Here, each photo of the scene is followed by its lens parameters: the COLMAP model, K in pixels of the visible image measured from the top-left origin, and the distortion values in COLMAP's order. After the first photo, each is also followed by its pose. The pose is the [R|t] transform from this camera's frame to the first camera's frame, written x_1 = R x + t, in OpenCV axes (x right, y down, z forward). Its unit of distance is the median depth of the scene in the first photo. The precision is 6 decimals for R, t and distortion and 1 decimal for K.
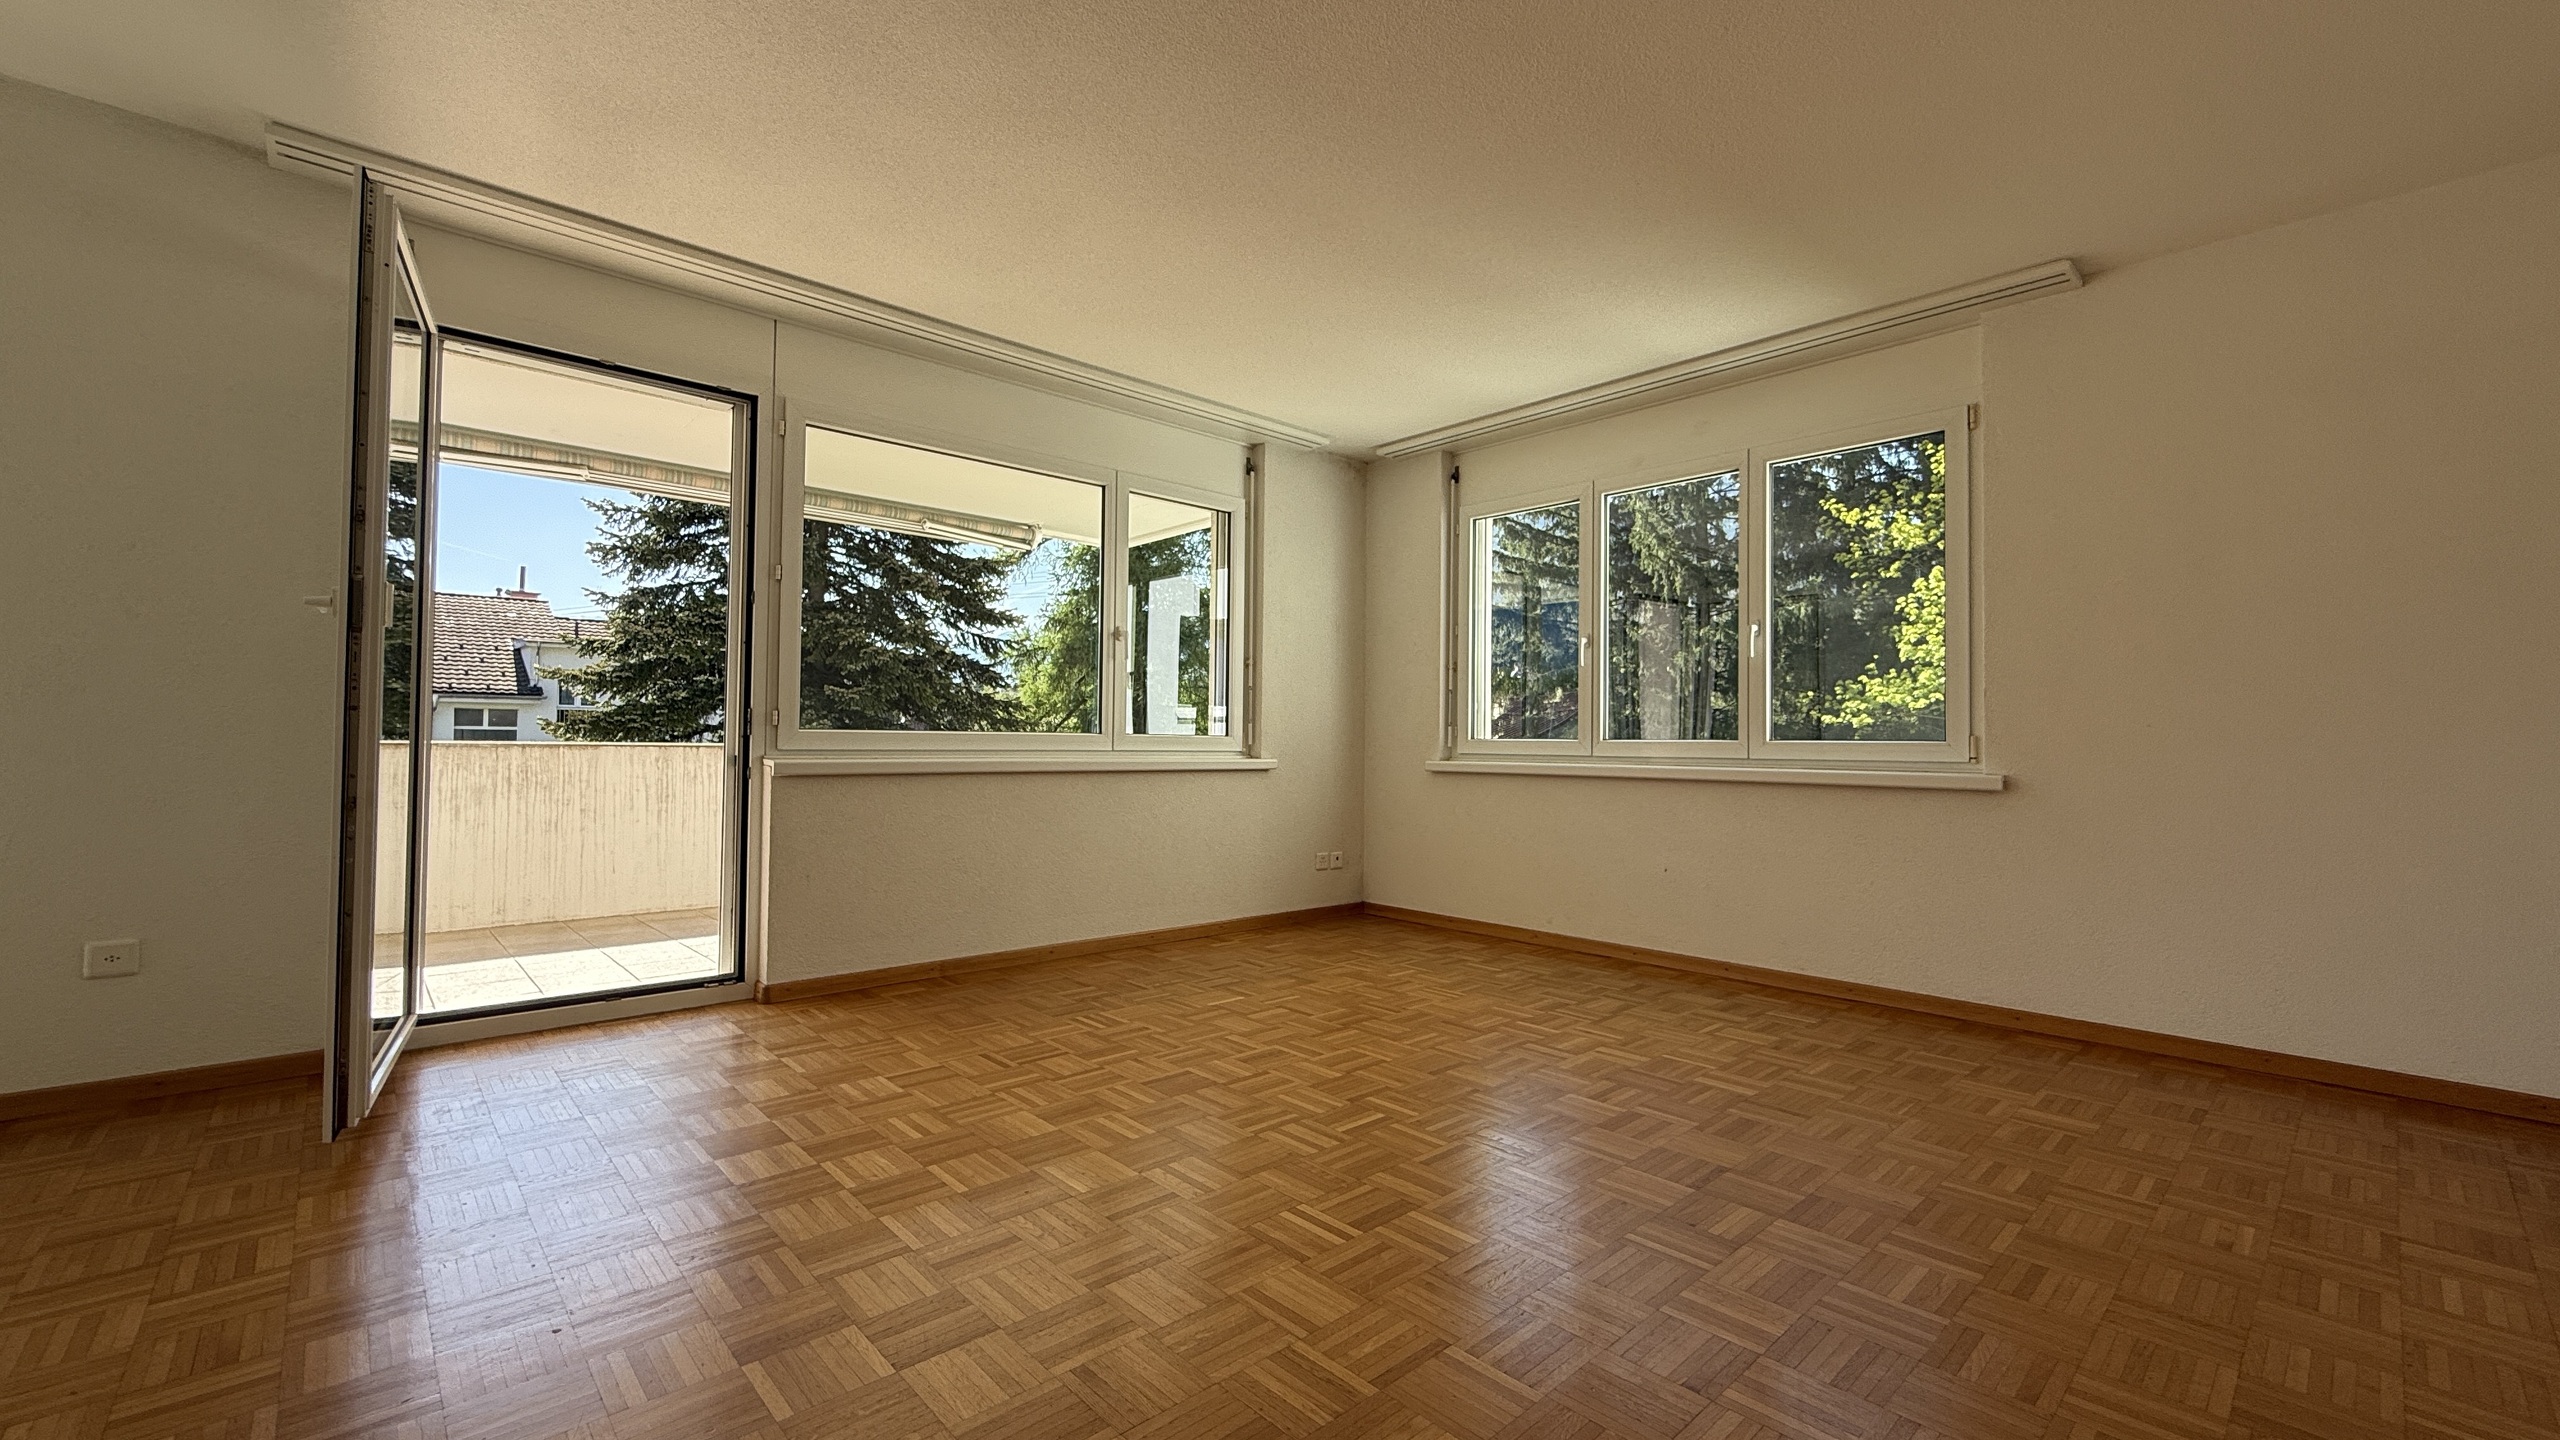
lens RADIAL K [[1023.3, 0, 1279.9], [0, 1023.3, 720.0], [0, 0, 1]] dist [-0.002796, 0.001200]
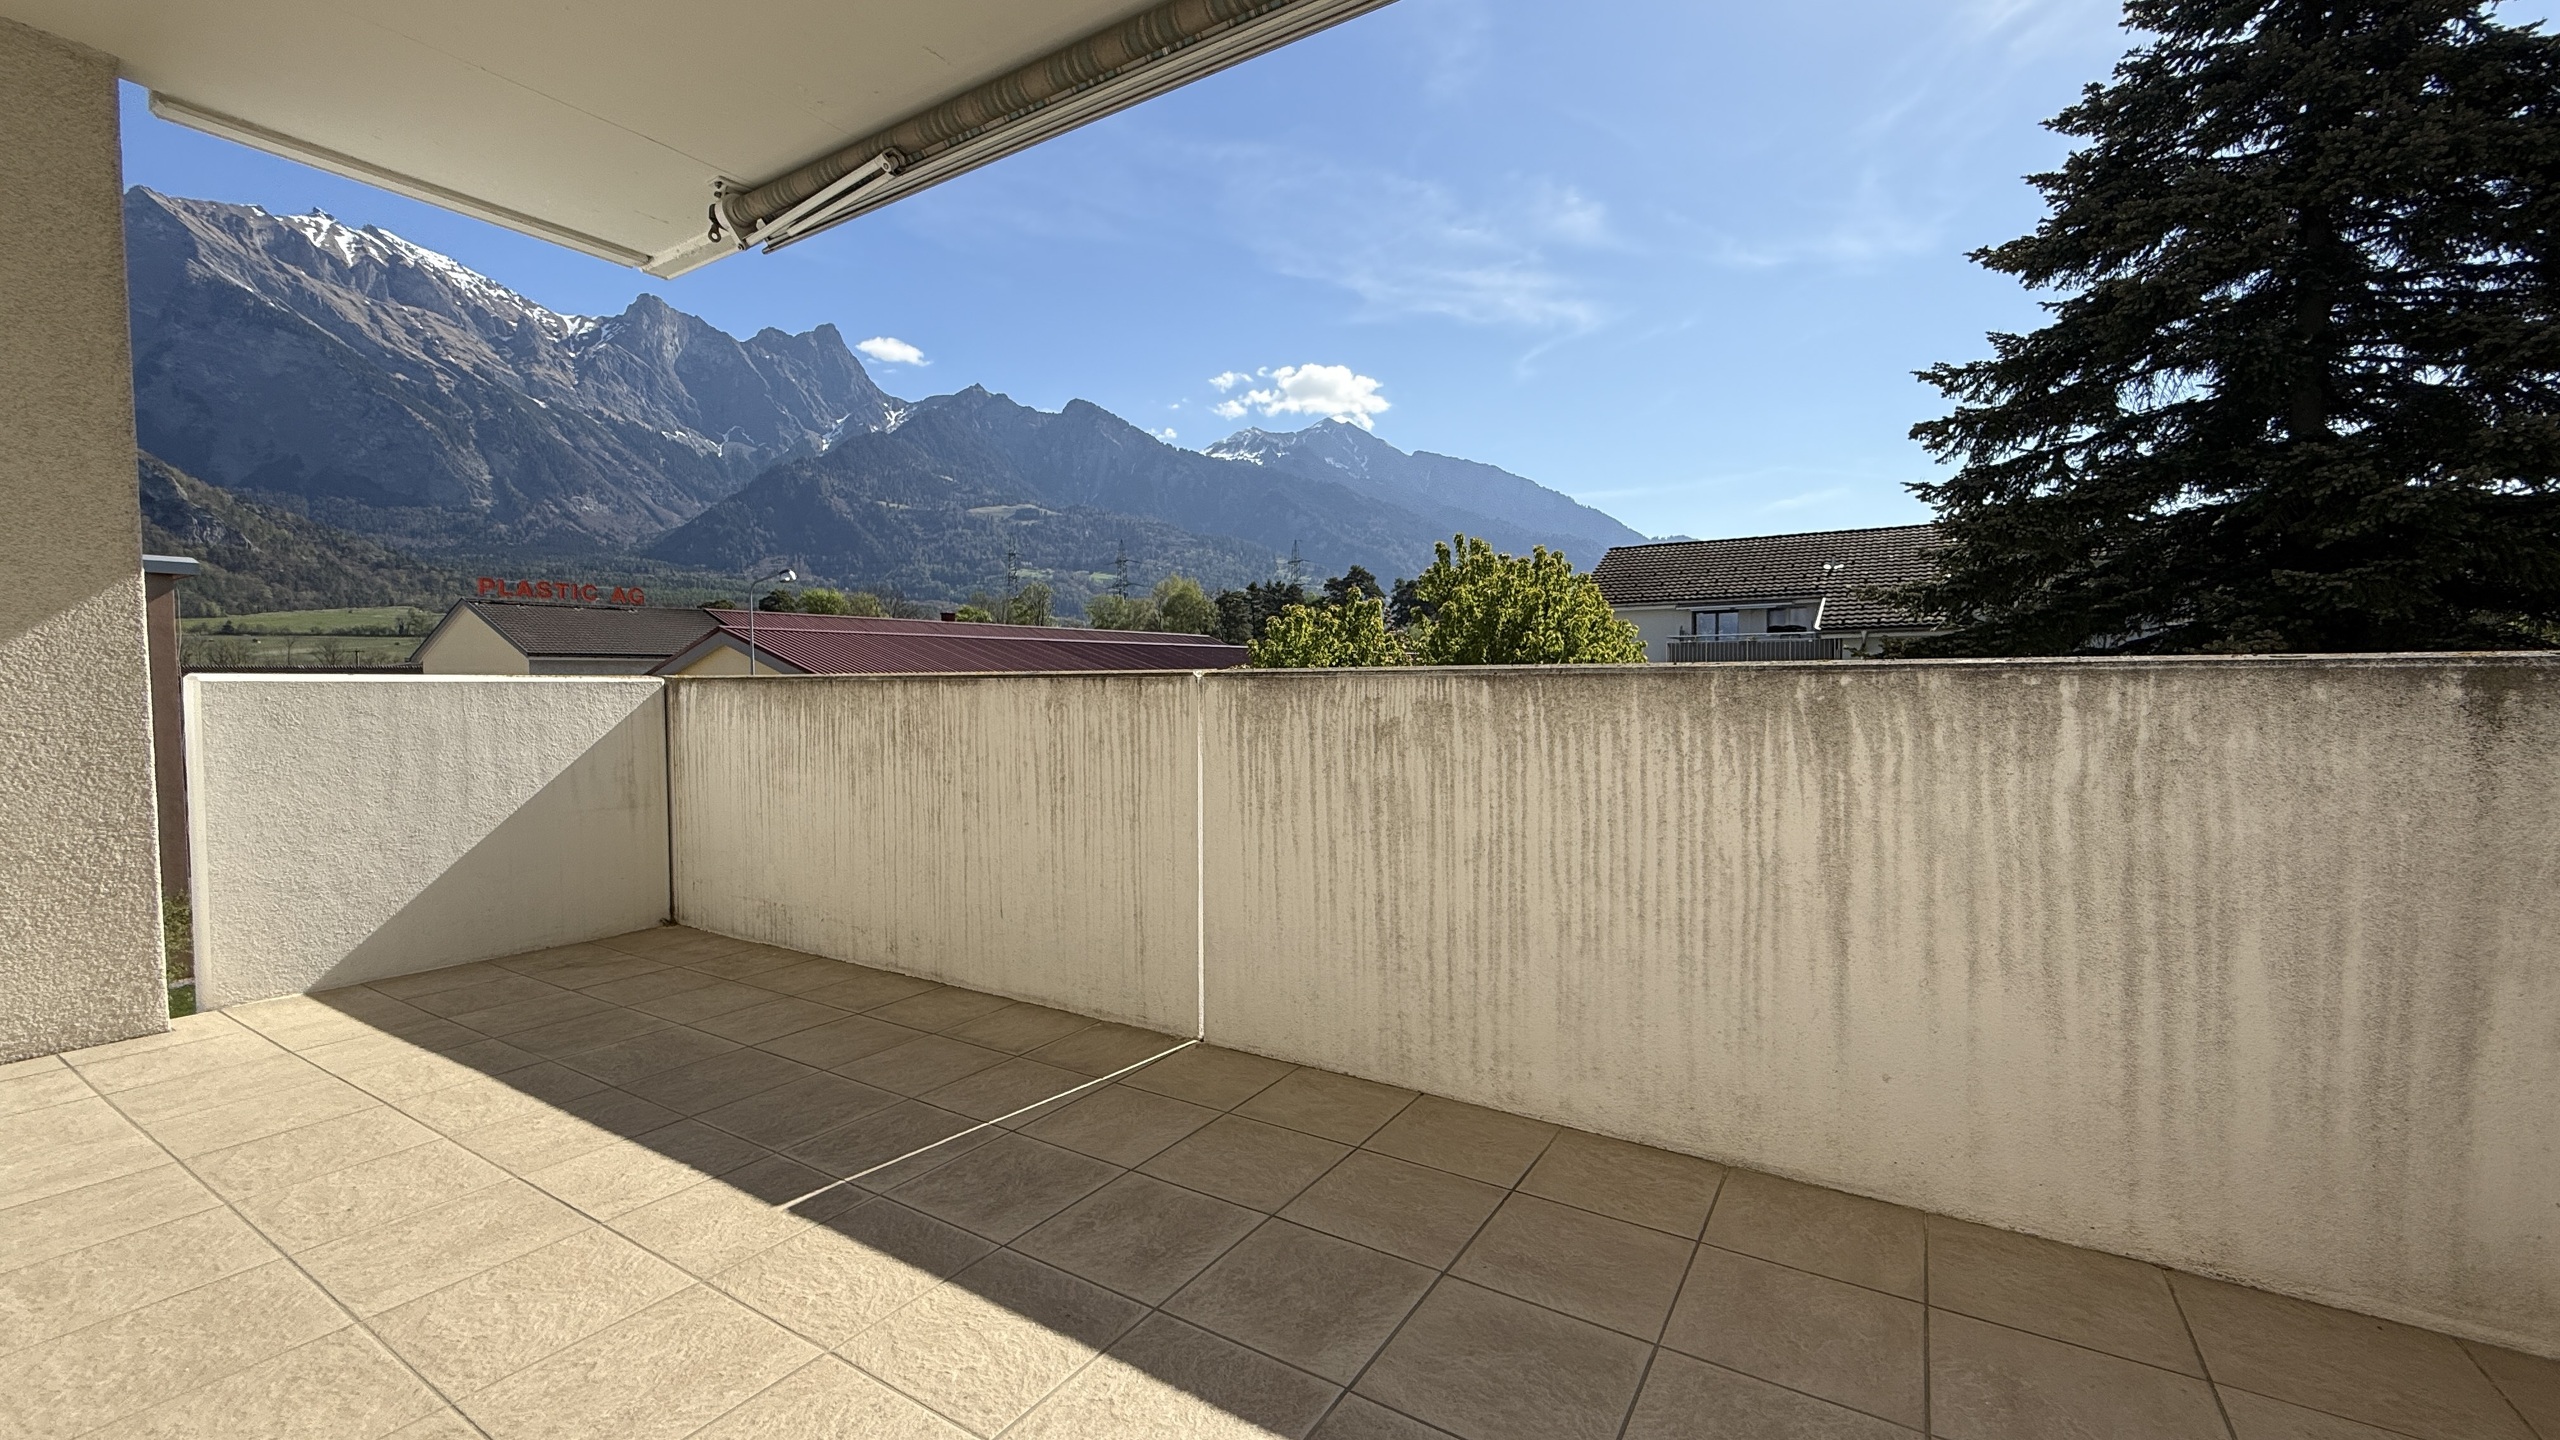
lens RADIAL K [[1023.3, 0, 1273.9], [0, 1023.3, 718.0], [0, 0, 1]] dist [-0.002796, 0.001200]
pose [[0.258744, 0.022680, -0.965679, -0.112195], [0.035362, 0.998832, 0.032934, 0.036495], [0.965298, -0.042670, 0.257640, 1.074825]]
